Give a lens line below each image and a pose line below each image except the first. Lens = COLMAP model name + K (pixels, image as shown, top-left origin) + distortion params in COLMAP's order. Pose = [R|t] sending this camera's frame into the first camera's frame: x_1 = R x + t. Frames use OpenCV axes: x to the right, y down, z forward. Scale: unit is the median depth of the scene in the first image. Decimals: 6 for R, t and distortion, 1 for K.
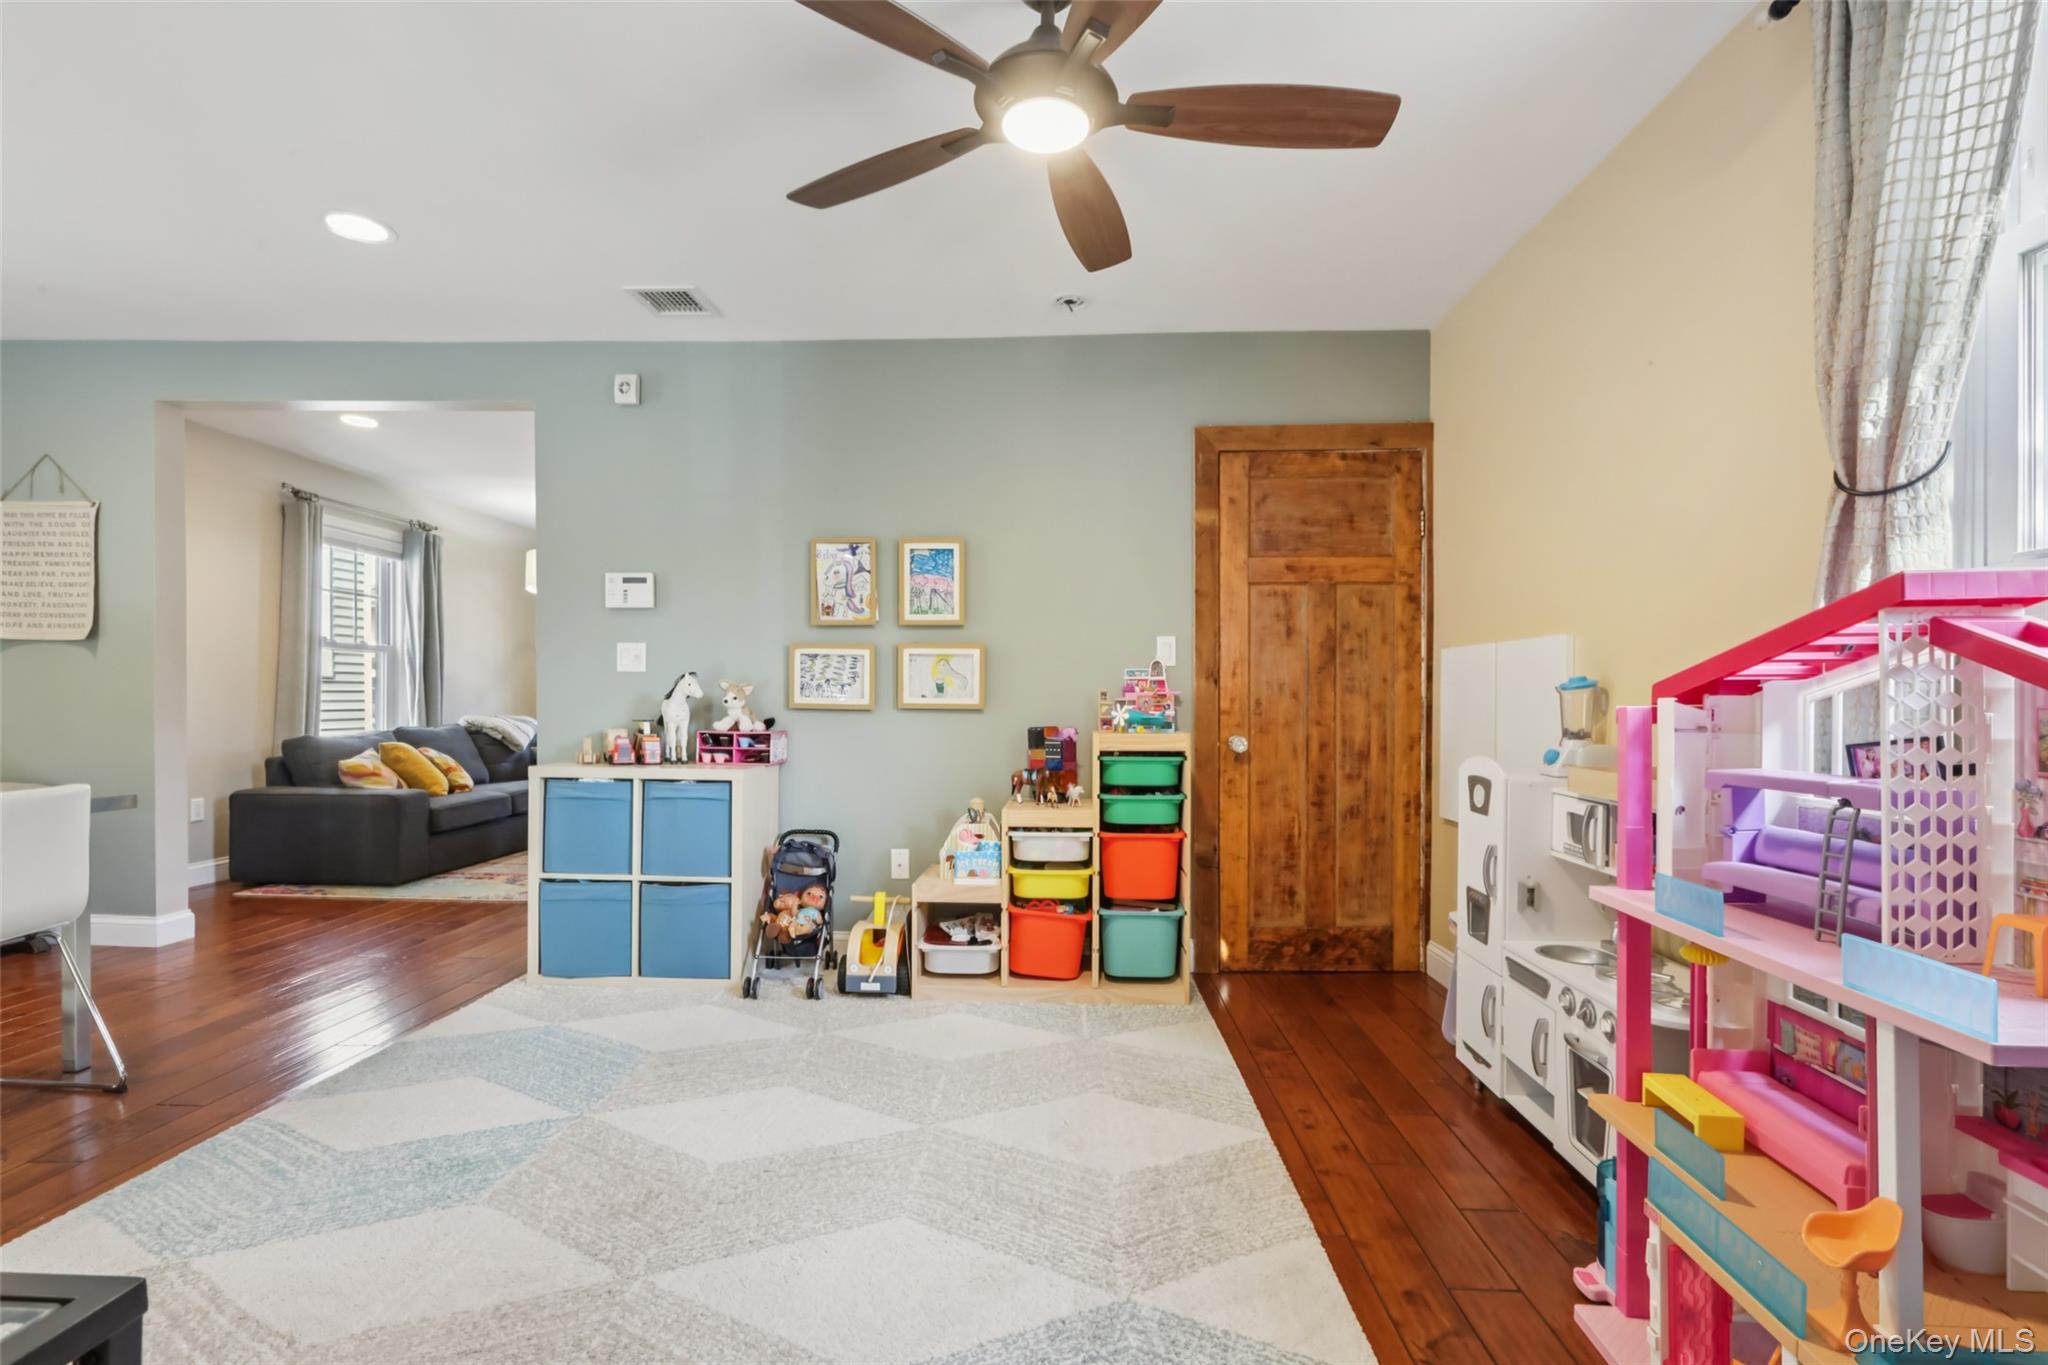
lens RADIAL K [[934.0, 0, 1021.5], [0, 934.0, 704.5], [0, 0, 1]] dist [-0.001982, 0.000023]
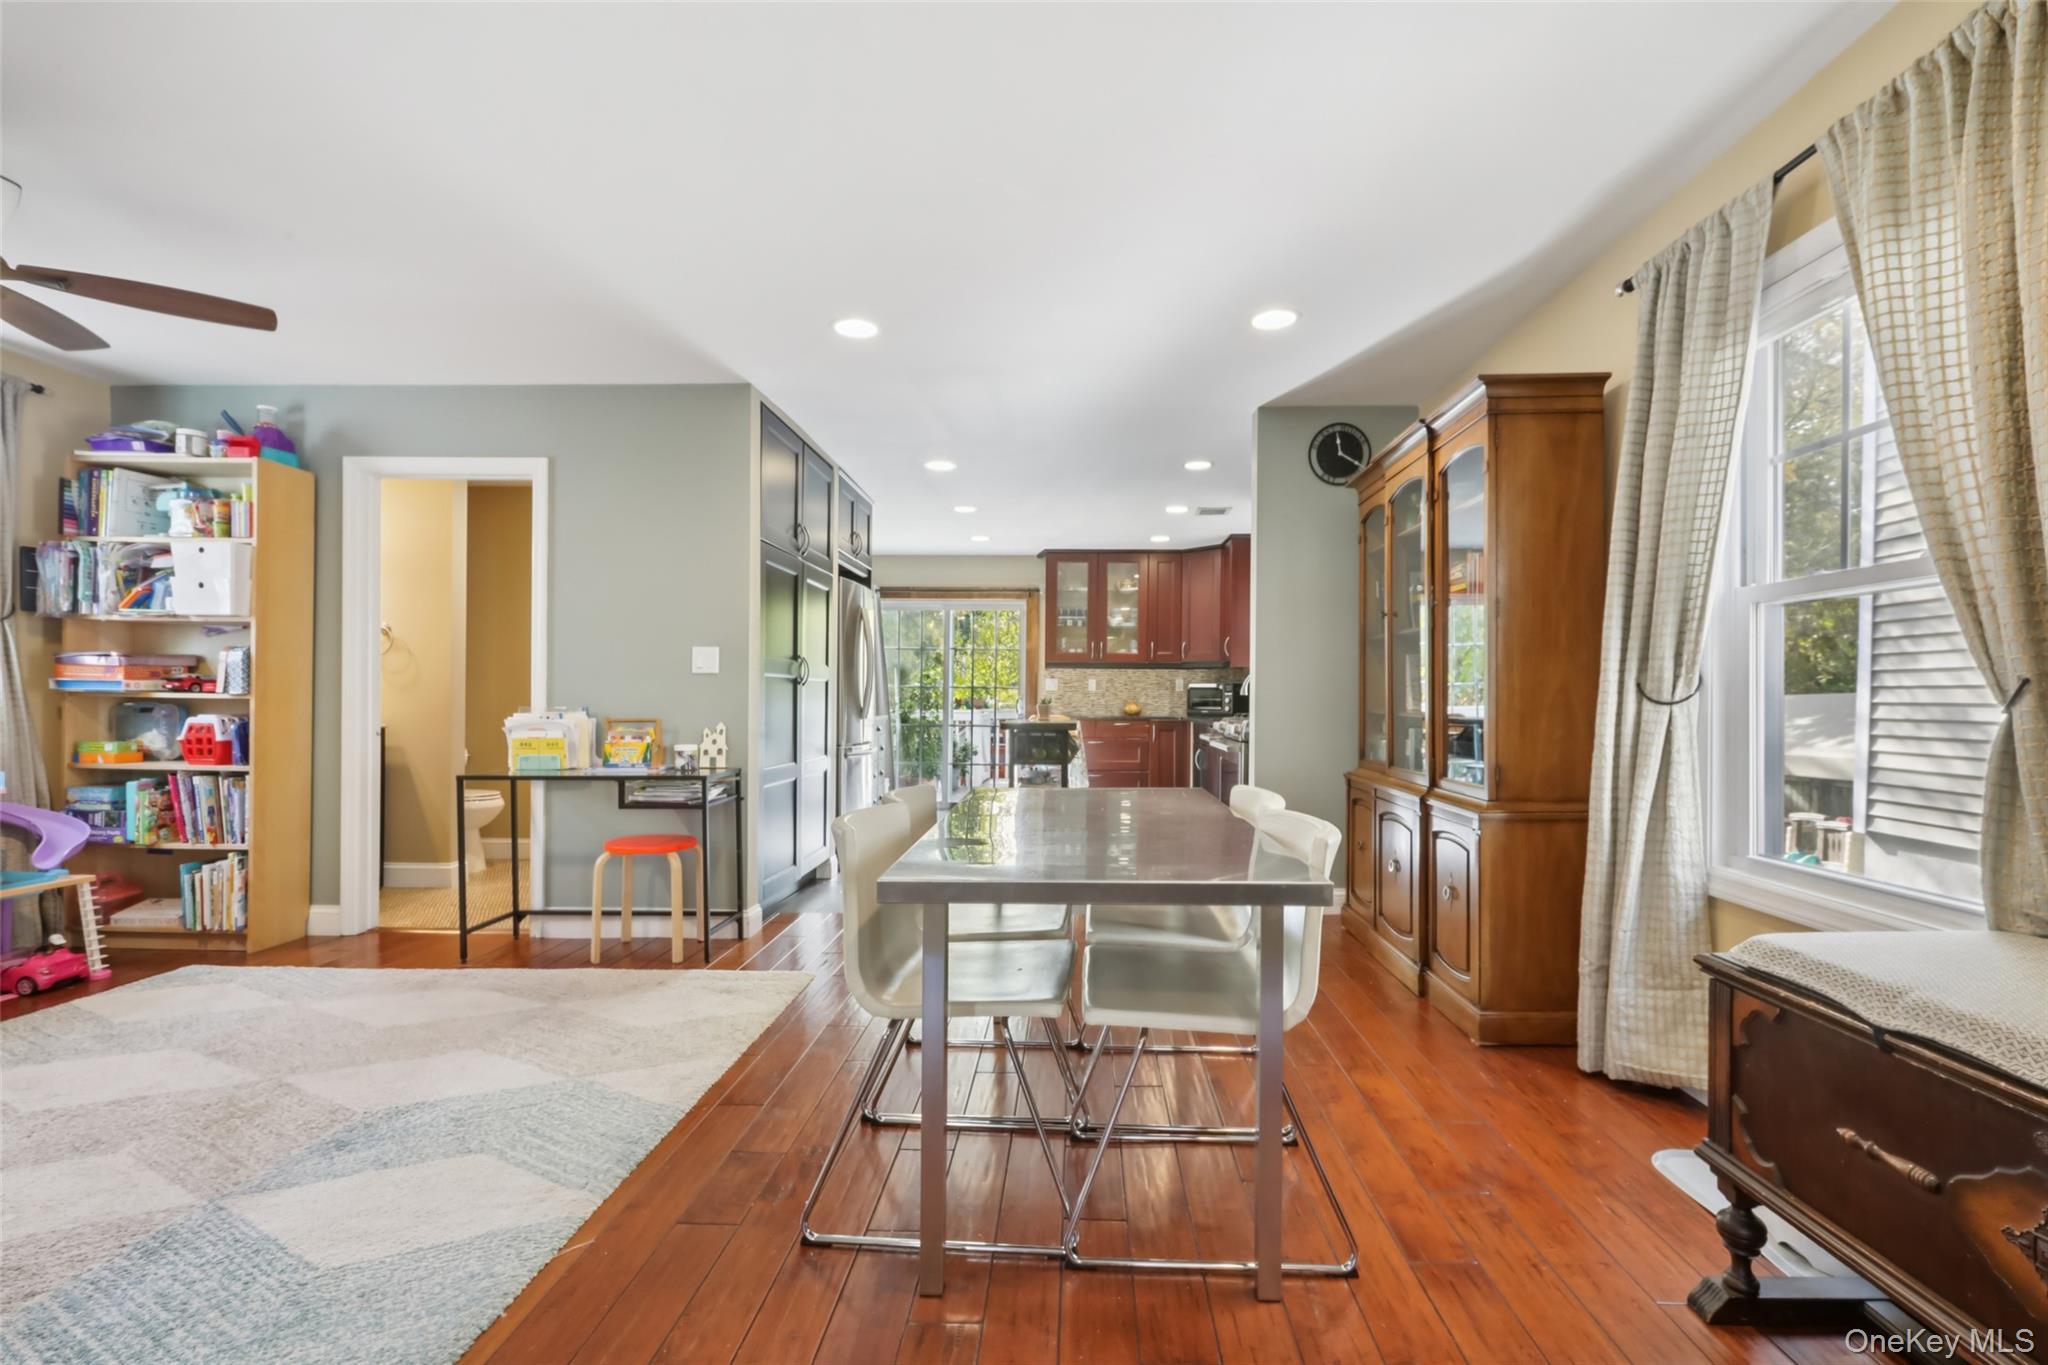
lens RADIAL K [[918.0, 0, 1059.2], [0, 918.0, 697.8], [0, 0, 1]] dist [0.001178, 0.000659]
pose [[-0.999700, -0.009397, -0.022630, -0.779748], [-0.009580, 0.999922, 0.008010, -0.019354], [0.022553, 0.008225, -0.999712, 1.182408]]
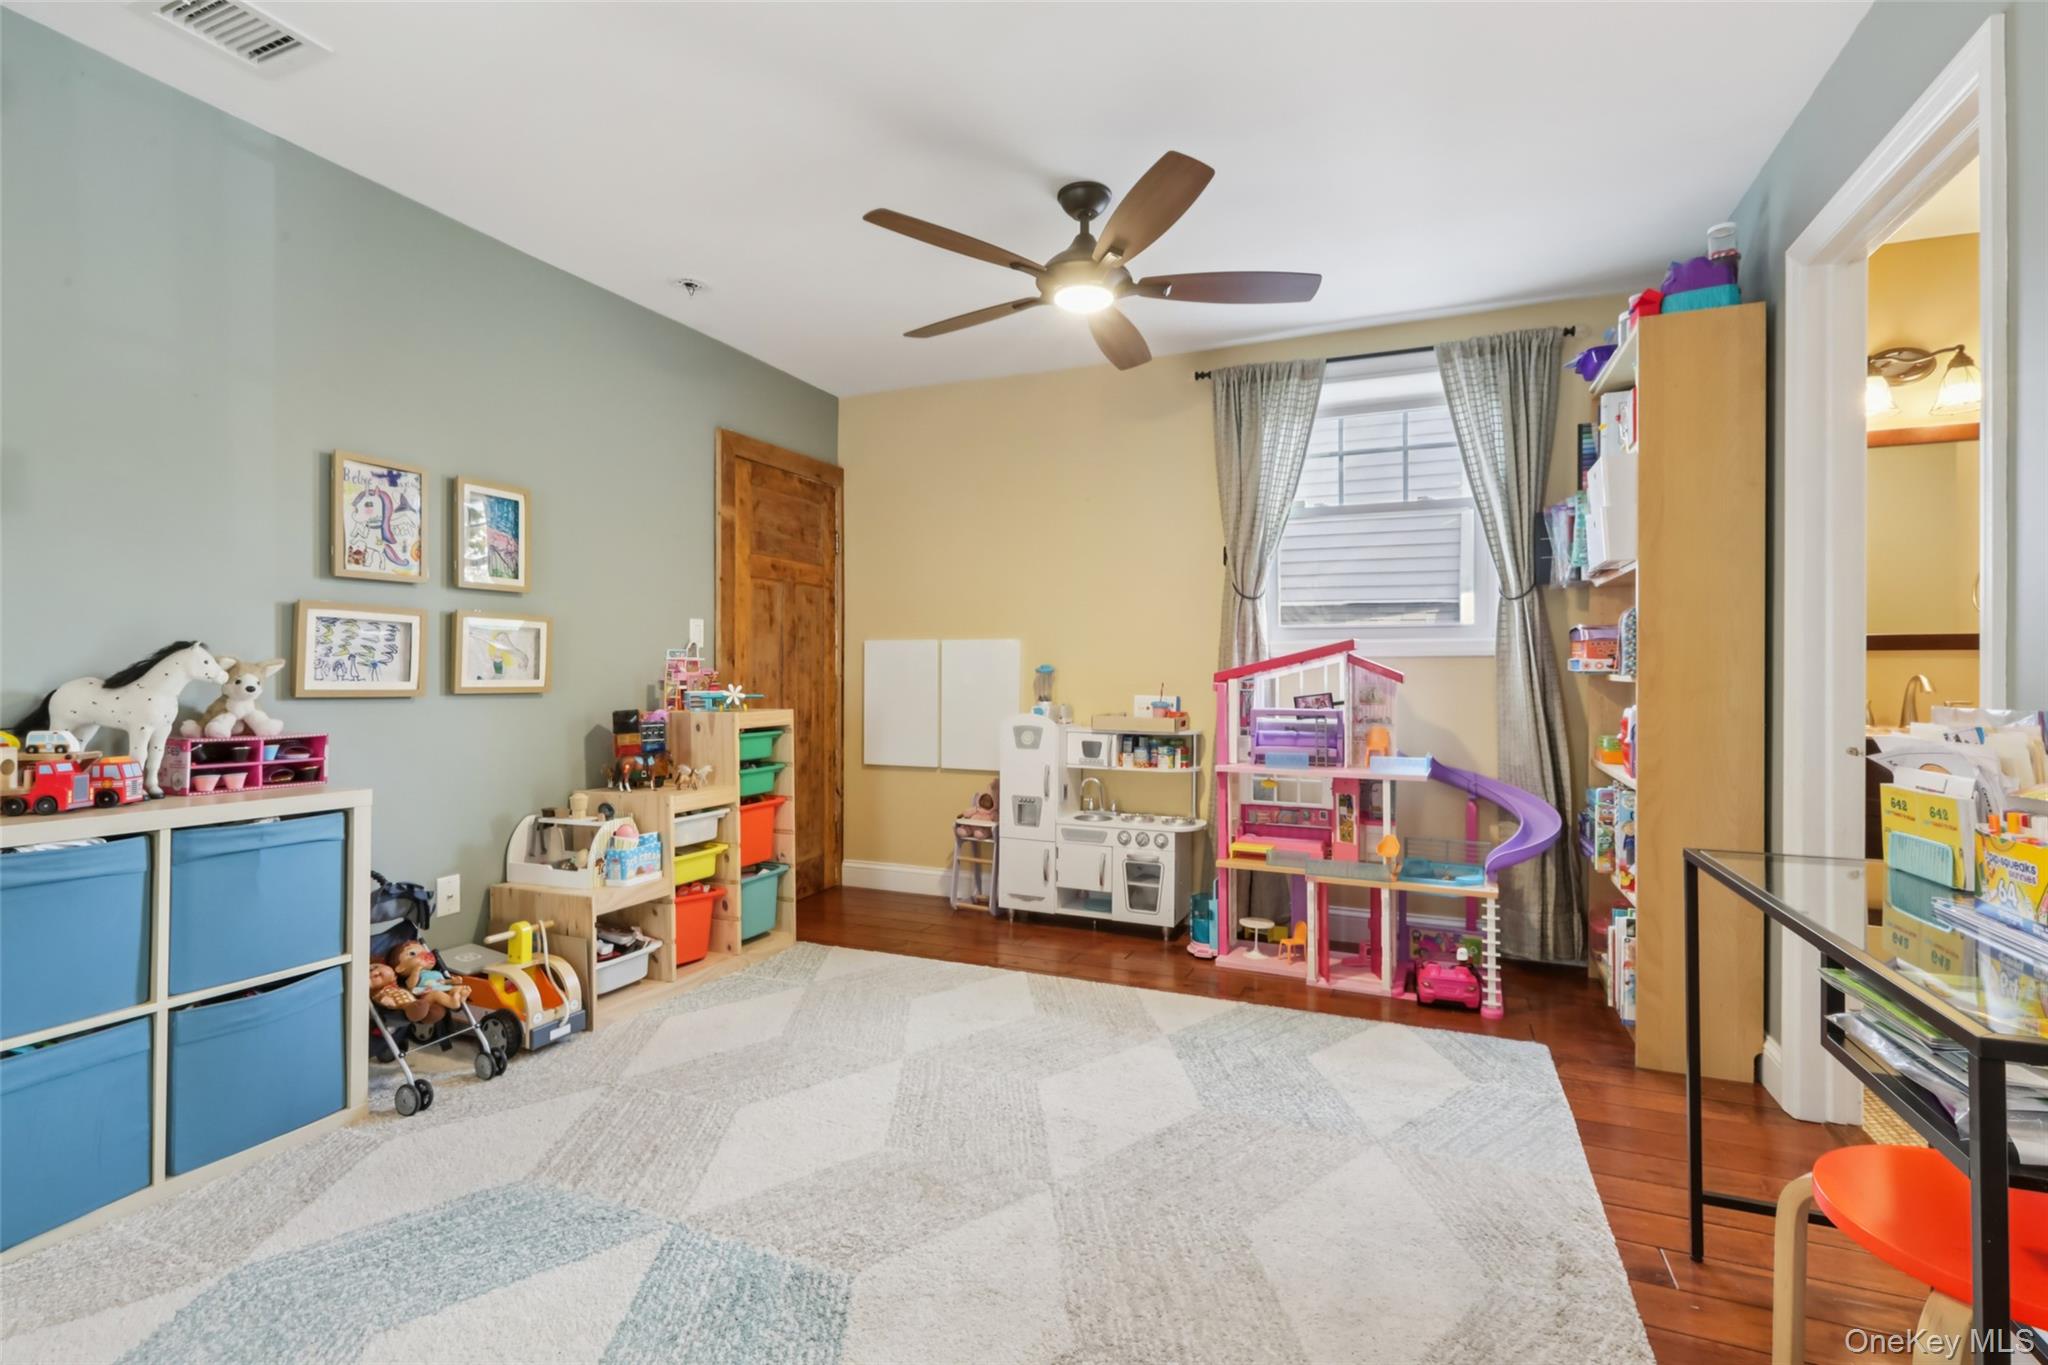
lens RADIAL K [[940.1, 0, 1033.7], [0, 940.1, 665.2], [0, 0, 1]] dist [0.001810, 0.000586]
pose [[0.344484, 0.004814, 0.938780, -0.710771], [0.005352, 0.999961, -0.007092, -0.011800], [-0.938777, 0.007467, 0.344445, 0.284465]]
